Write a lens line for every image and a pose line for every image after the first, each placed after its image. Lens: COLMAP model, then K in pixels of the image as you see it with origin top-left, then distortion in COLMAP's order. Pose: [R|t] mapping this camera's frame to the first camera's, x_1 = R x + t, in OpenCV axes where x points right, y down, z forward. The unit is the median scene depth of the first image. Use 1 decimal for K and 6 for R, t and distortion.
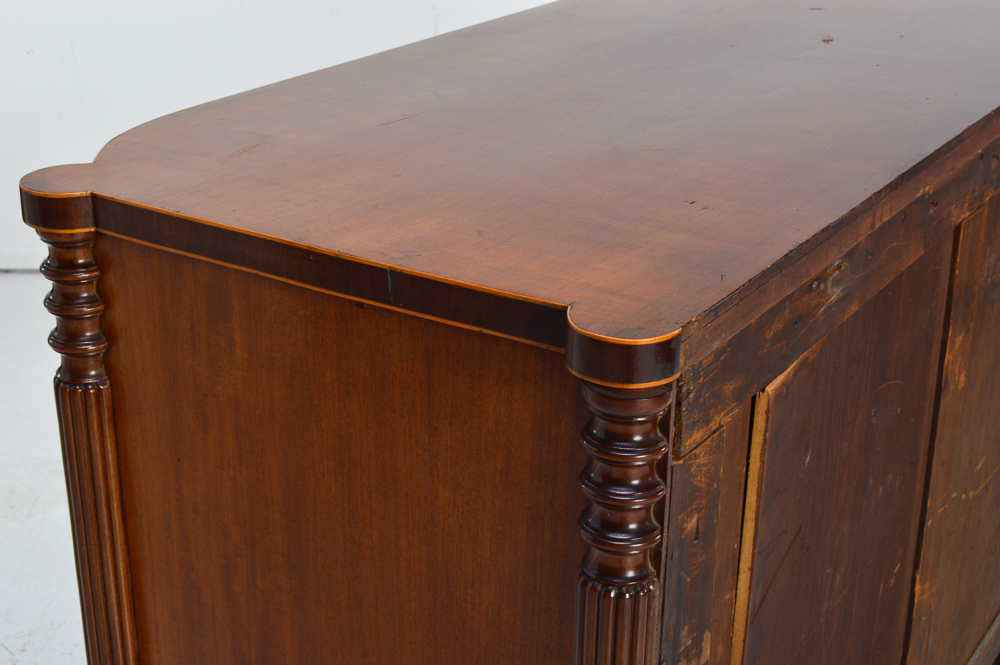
lens RADIAL K [[1528.9, 0, 505.1], [0, 1528.9, 337.3], [0, 0, 1]] dist [-0.065562, 0.000000]
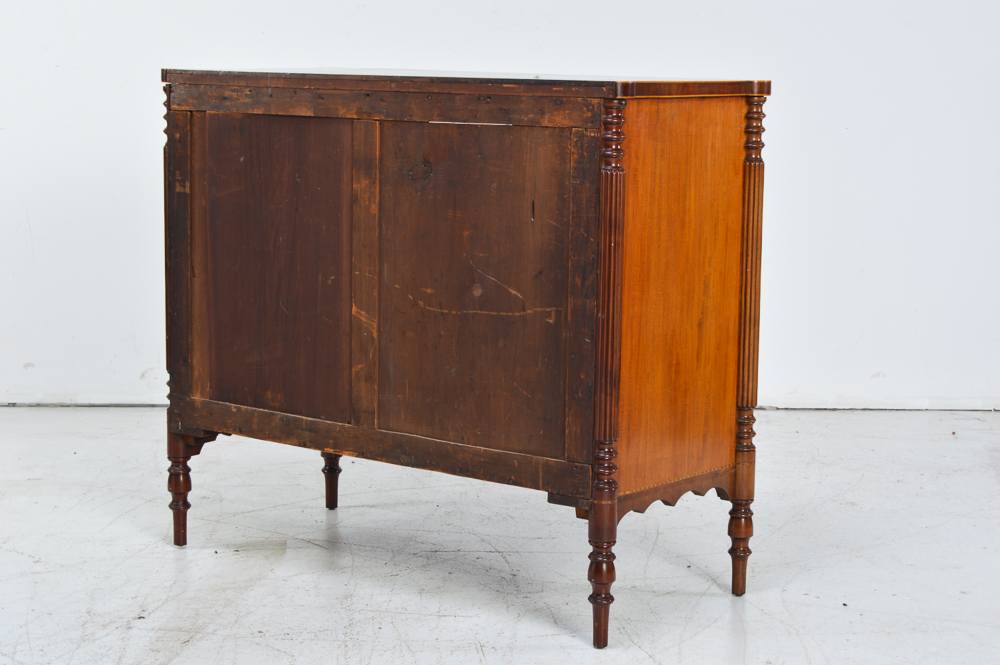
lens RADIAL K [[2130.9, 0, 493.8], [0, 2130.9, 336.8], [0, 0, 1]] dist [-0.097371, 0.000000]
pose [[-0.112422, 0.134843, -0.984469, 4.133428], [-0.398173, 0.901615, 0.168964, -0.483522], [0.910395, 0.410984, -0.047670, 1.763608]]
